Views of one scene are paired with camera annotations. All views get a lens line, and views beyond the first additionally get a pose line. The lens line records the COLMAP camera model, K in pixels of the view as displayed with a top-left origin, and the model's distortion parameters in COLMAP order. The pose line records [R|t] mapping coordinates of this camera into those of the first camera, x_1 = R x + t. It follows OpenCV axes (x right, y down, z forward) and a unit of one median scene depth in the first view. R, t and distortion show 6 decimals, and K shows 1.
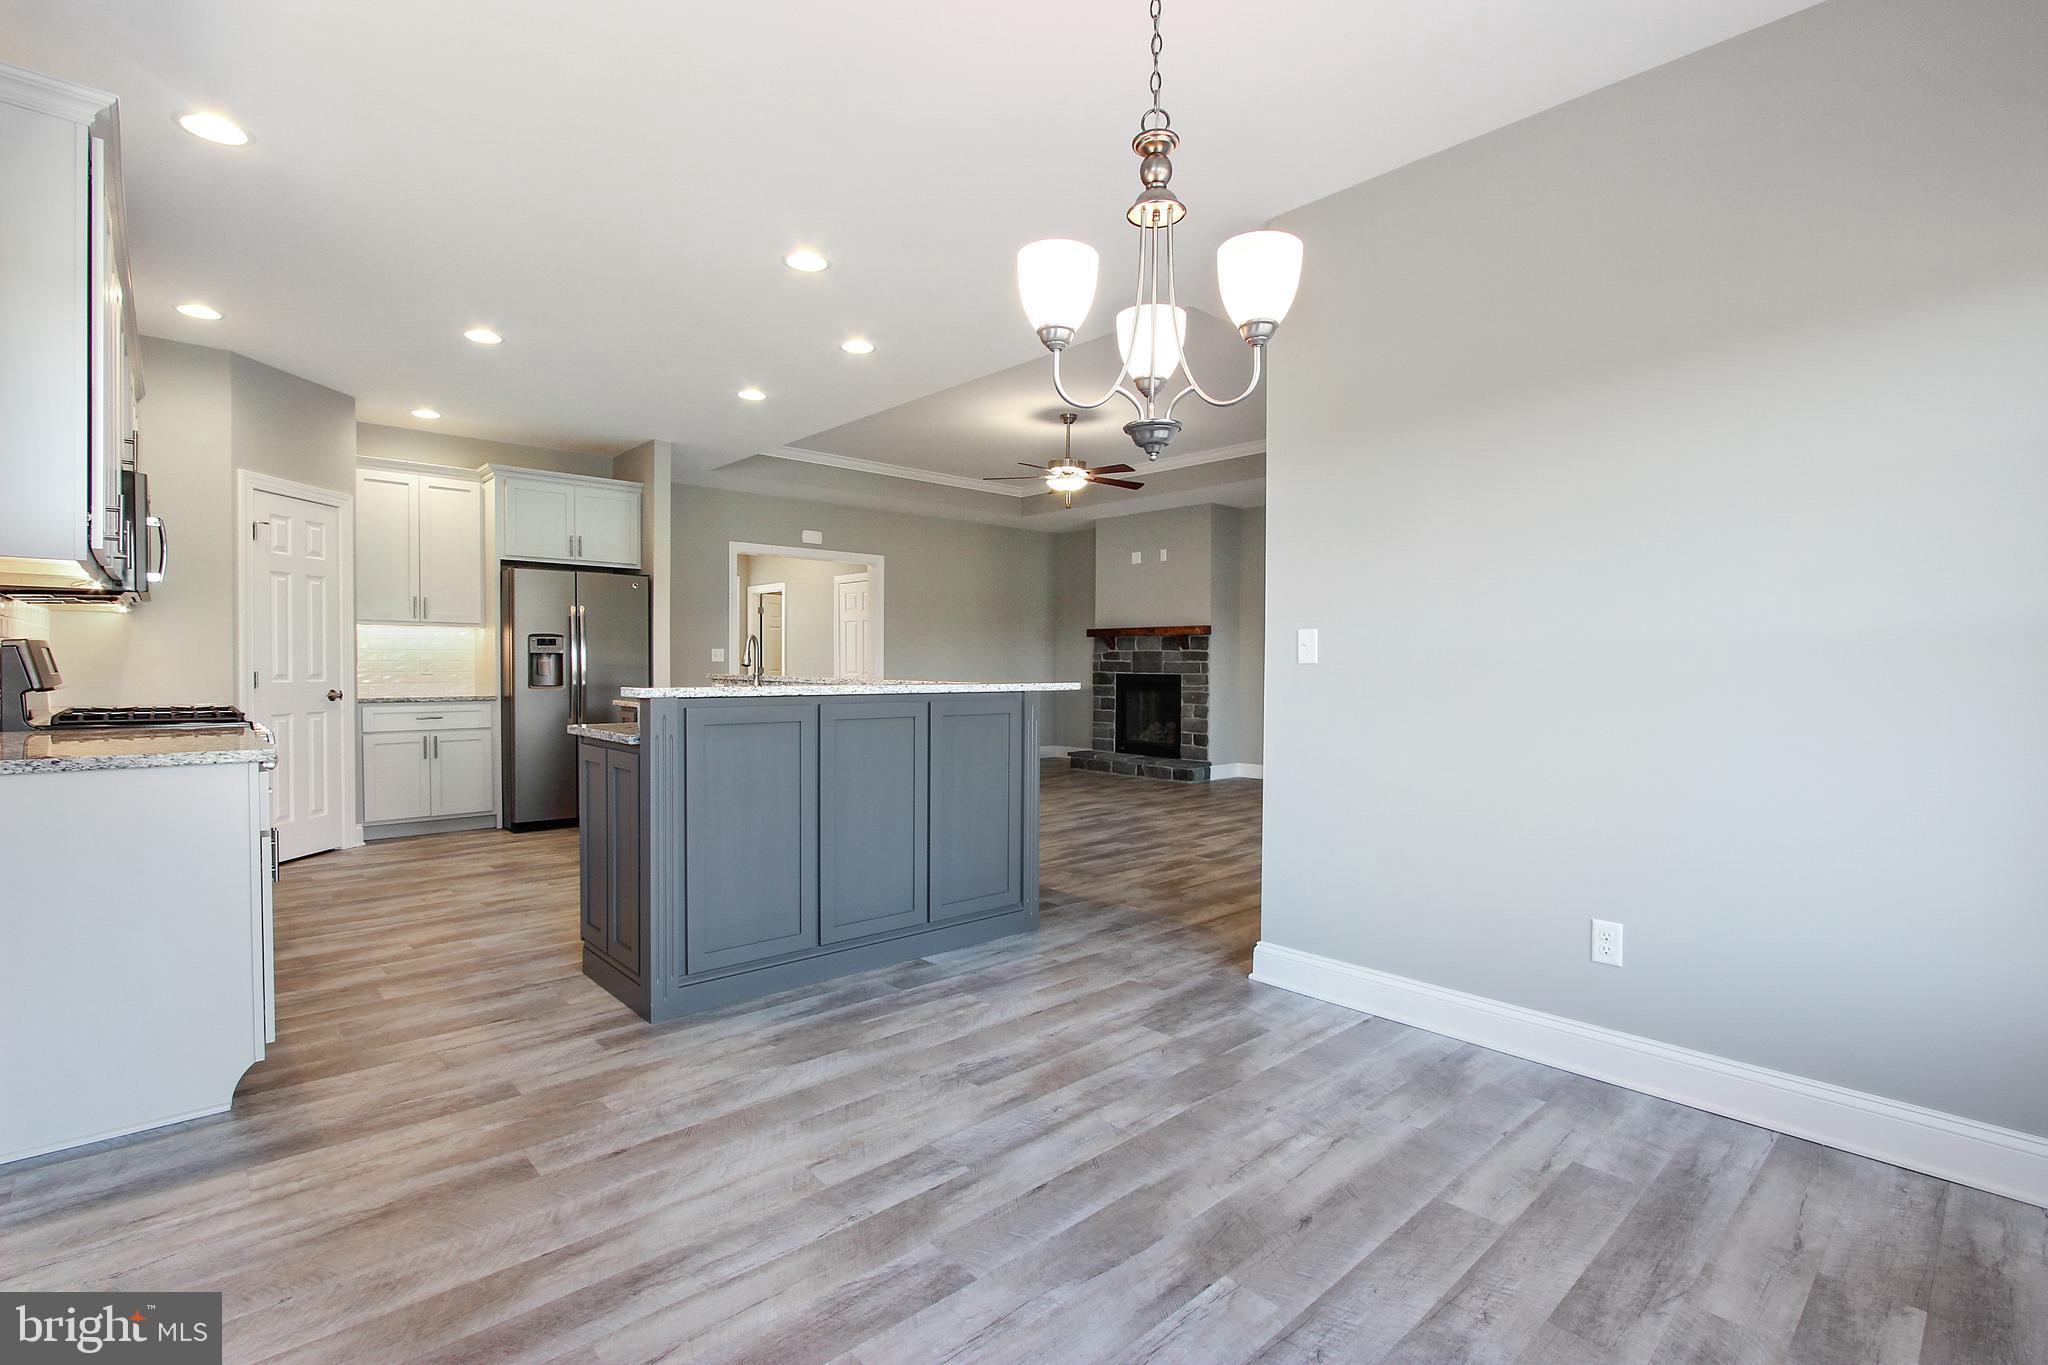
lens RADIAL K [[952.8, 0, 1026.8], [0, 952.8, 660.4], [0, 0, 1]] dist [-0.019857, 0.002368]
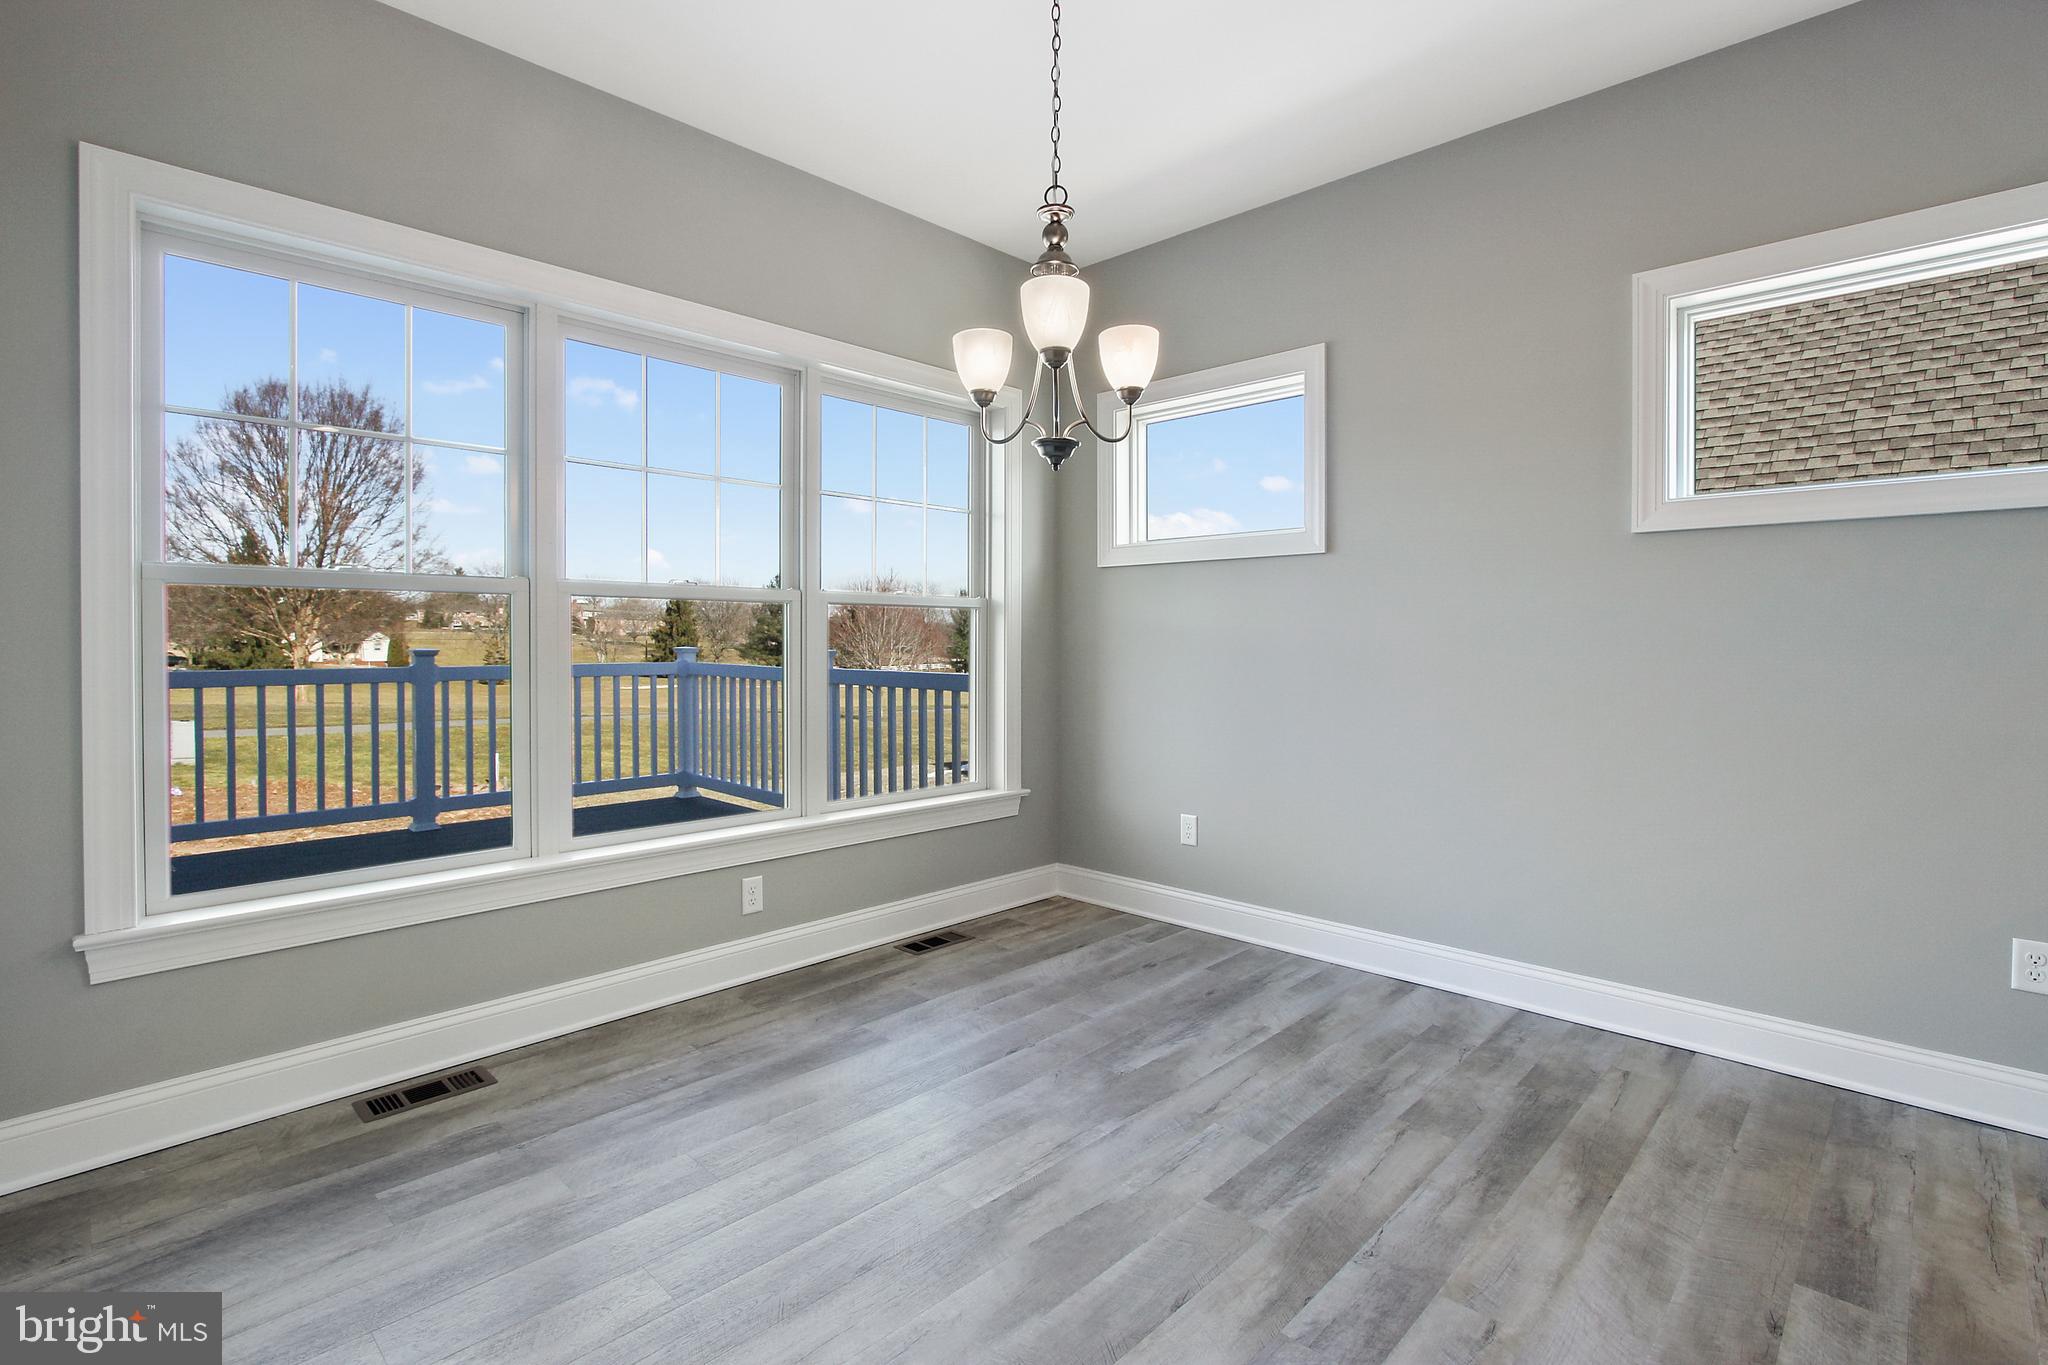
lens RADIAL K [[952.8, 0, 1026.8], [0, 952.8, 660.4], [0, 0, 1]] dist [-0.019857, 0.002368]
pose [[-0.998257, -0.008387, -0.058417, 0.207115], [-0.009308, 0.999836, 0.015514, 0.012708], [0.058277, 0.016030, -0.998172, 1.940197]]
